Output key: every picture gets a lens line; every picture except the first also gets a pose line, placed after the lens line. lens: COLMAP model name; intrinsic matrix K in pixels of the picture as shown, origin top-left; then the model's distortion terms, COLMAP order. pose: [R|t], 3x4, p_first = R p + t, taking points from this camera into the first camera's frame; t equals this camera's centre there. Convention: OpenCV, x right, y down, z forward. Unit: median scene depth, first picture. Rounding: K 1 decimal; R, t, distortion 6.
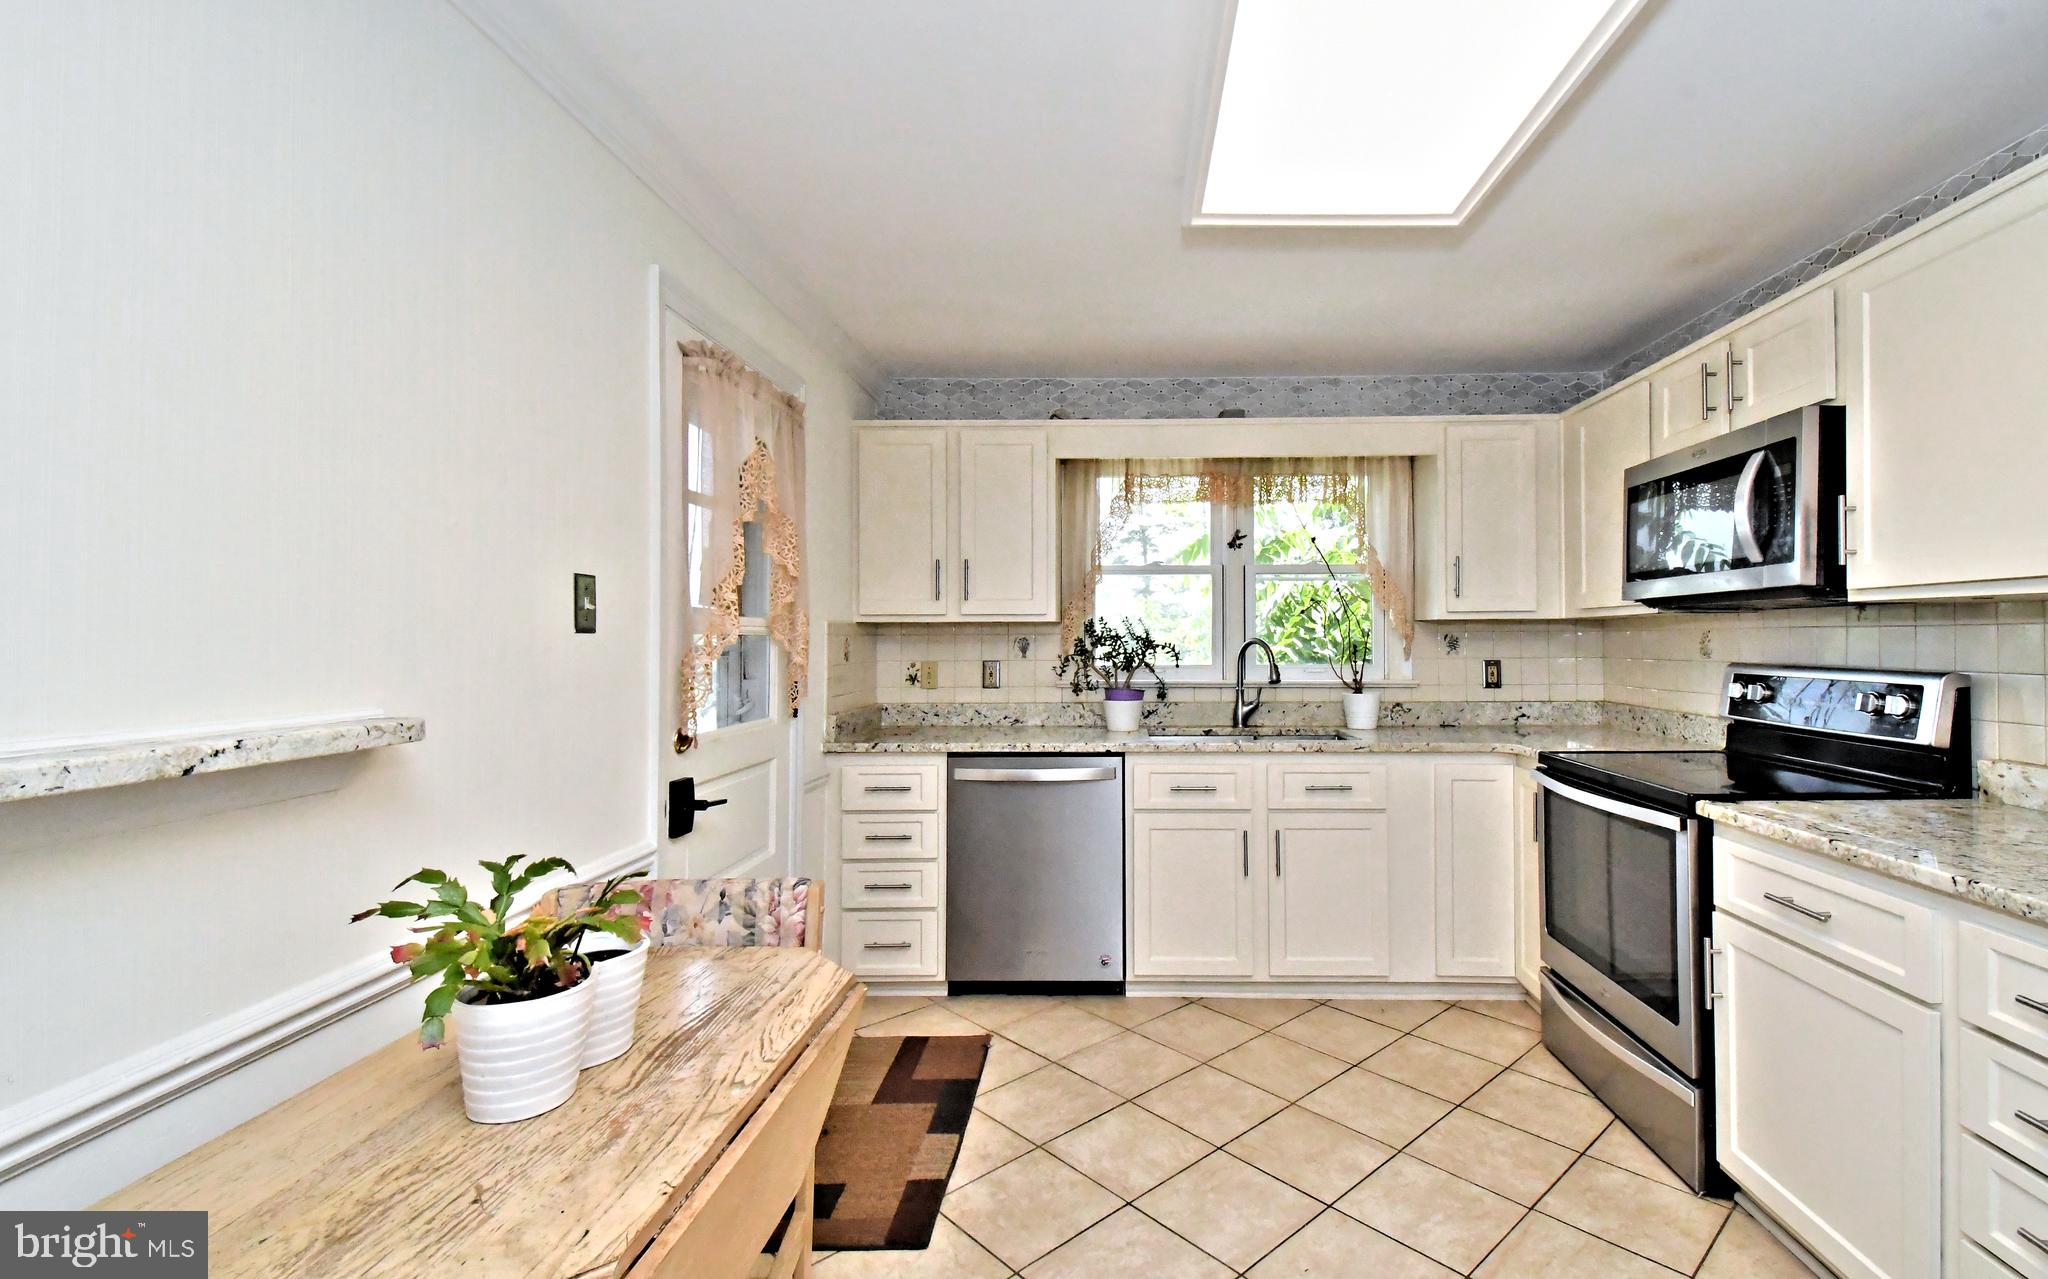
lens RADIAL K [[855.3, 0, 1104.7], [0, 855.3, 611.6], [0, 0, 1]] dist [0.026573, -0.018095]
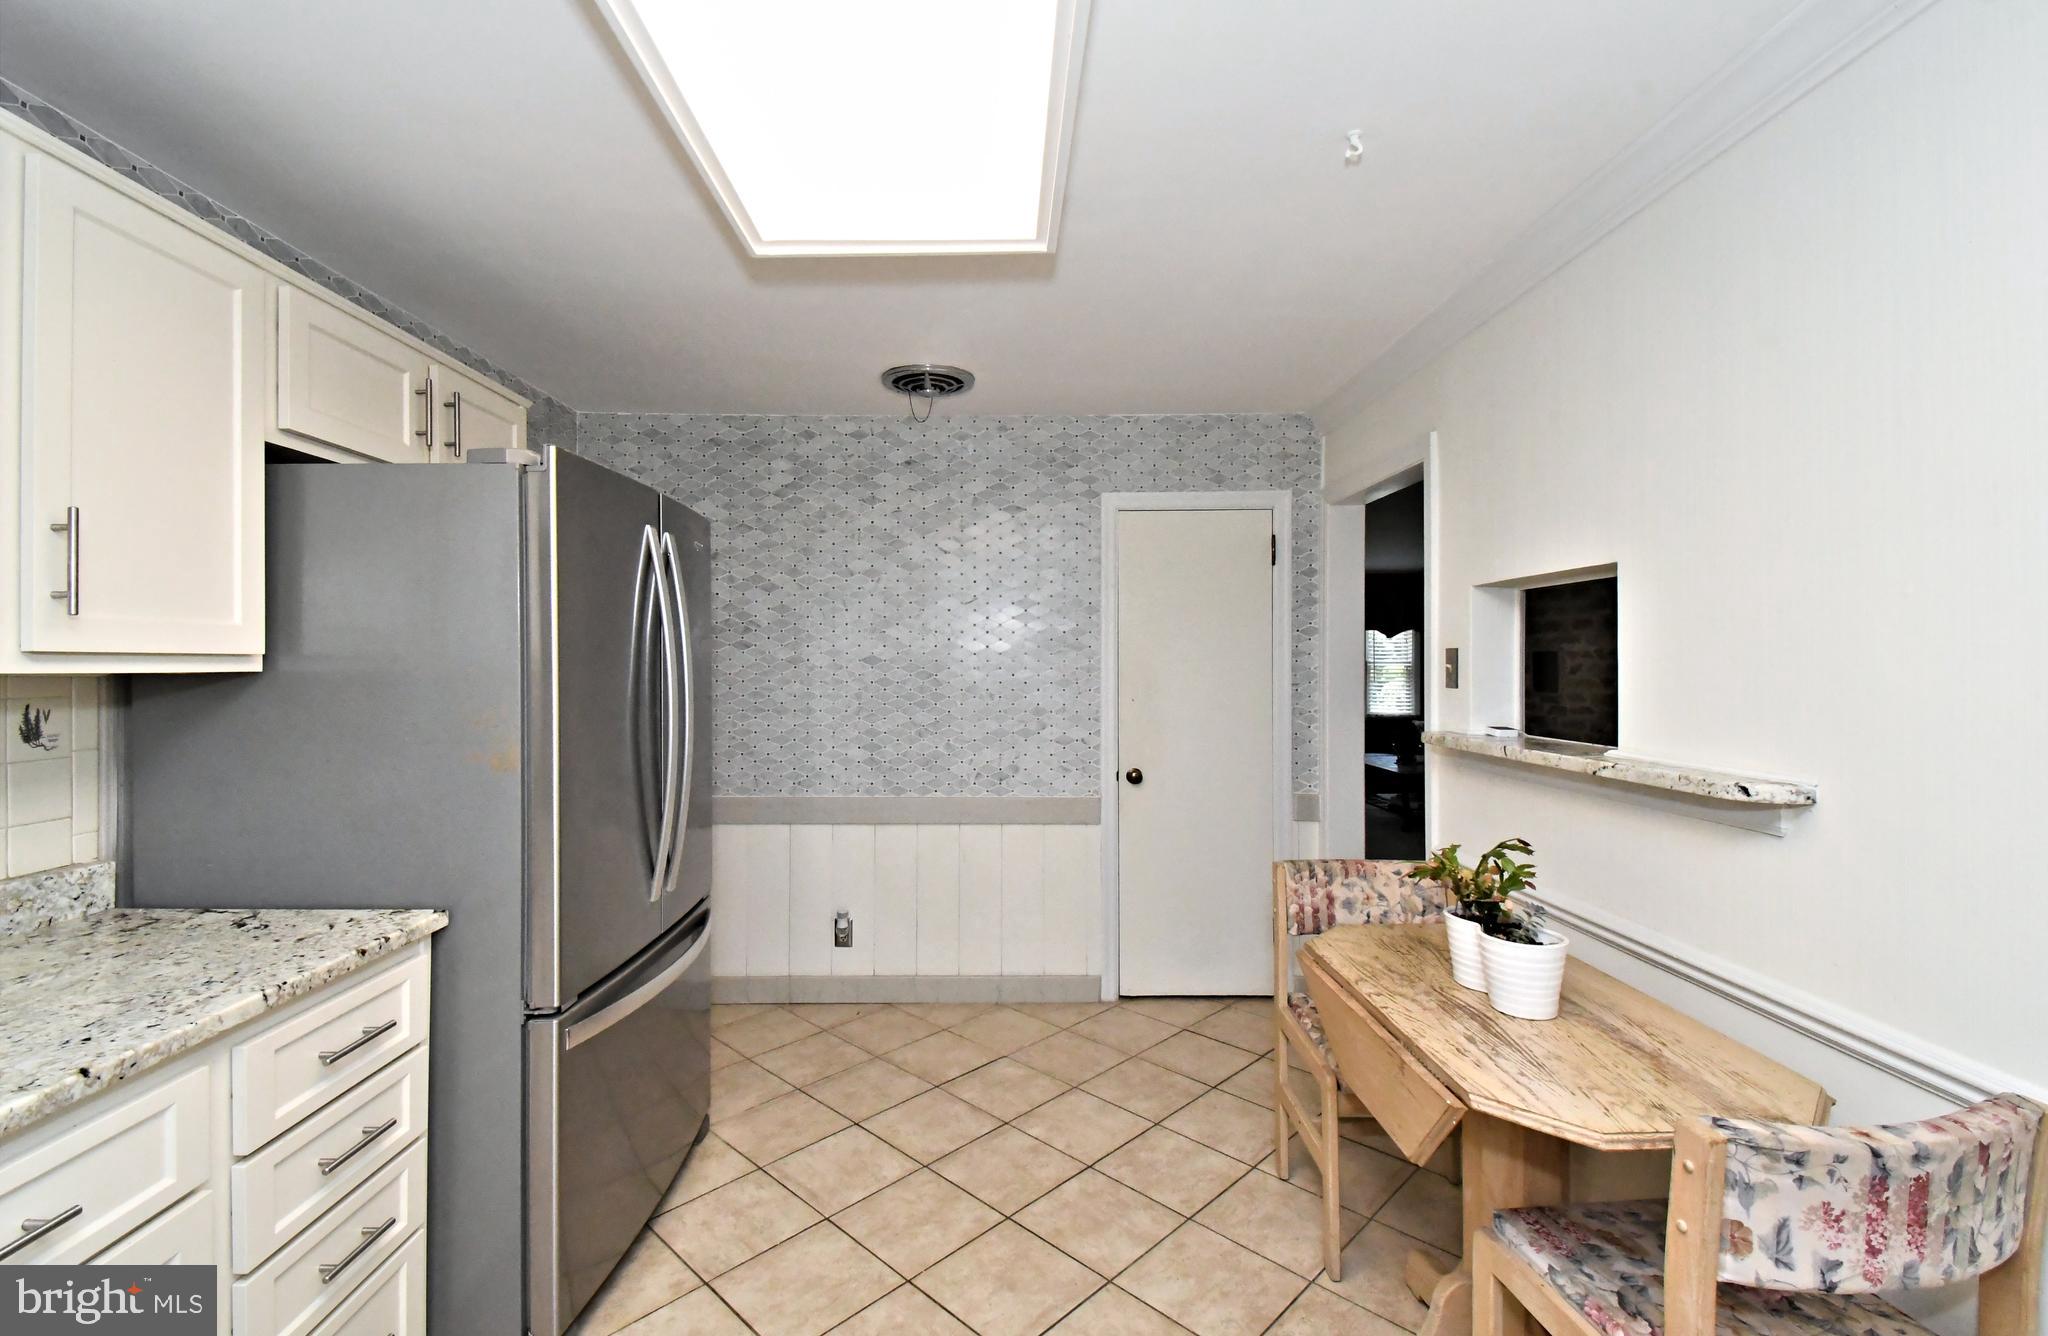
lens RADIAL K [[898.7, 0, 1024.0], [0, 898.7, 668.0], [0, 0, 1]] dist [0.059990, -0.035831]
pose [[-0.997918, 0.002532, -0.064448, 0.107745], [0.004001, 0.999735, -0.022672, -0.003866], [0.064374, -0.022882, -0.997663, 0.875850]]
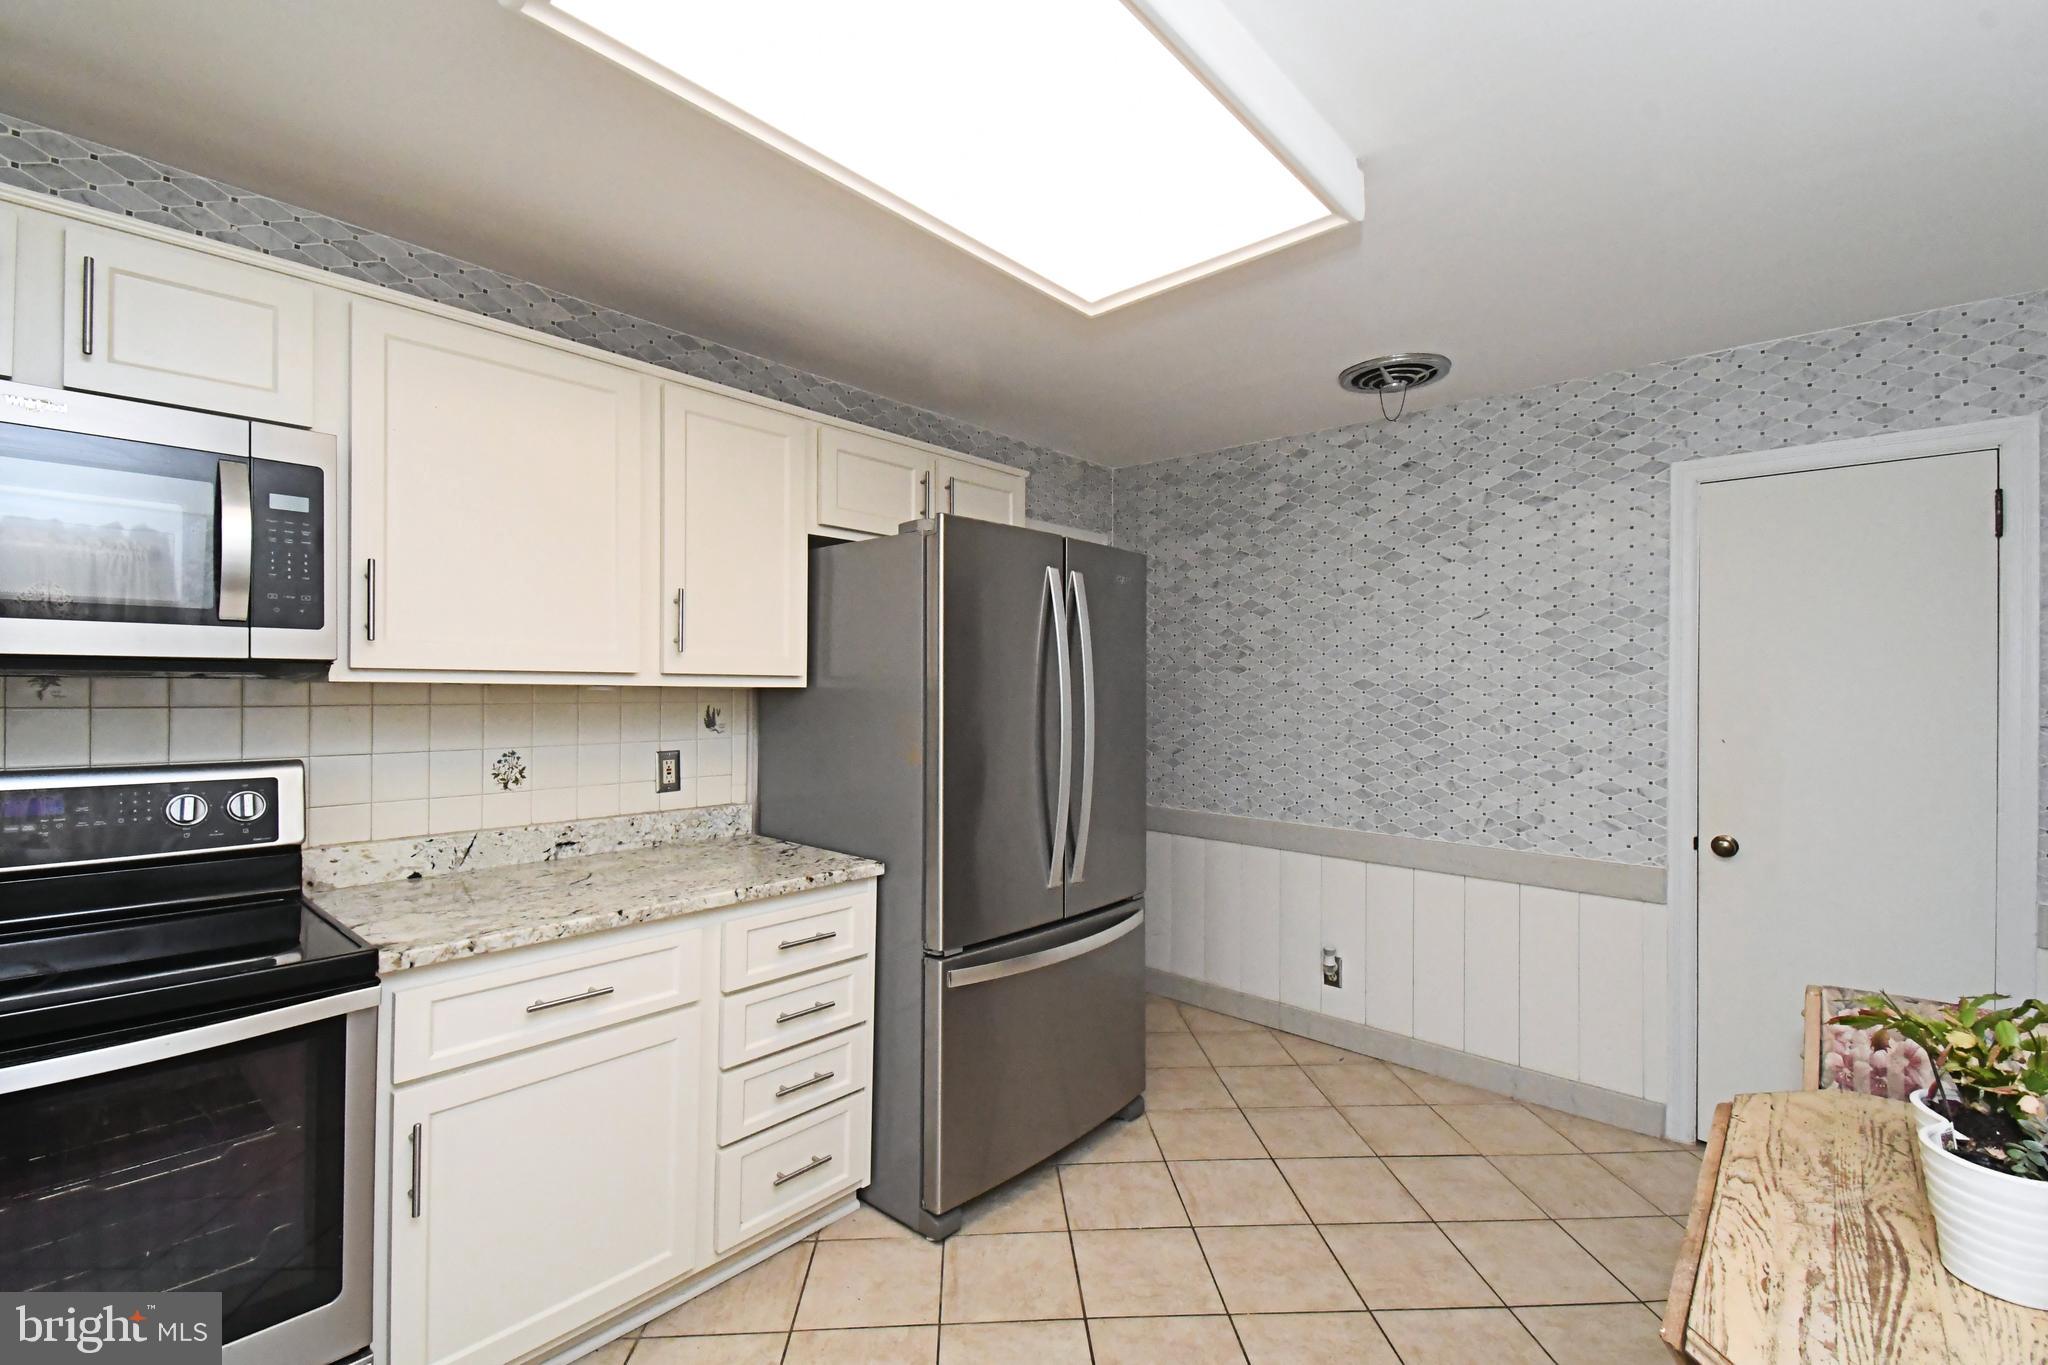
lens RADIAL K [[928.0, 0, 1037.6], [0, 928.0, 692.0], [0, 0, 1]] dist [0.049586, -0.030436]
pose [[-0.778994, -0.008881, 0.626968, -0.156849], [-0.025732, 0.999510, -0.017813, -0.002159], [-0.626503, -0.030009, -0.778841, 0.819951]]
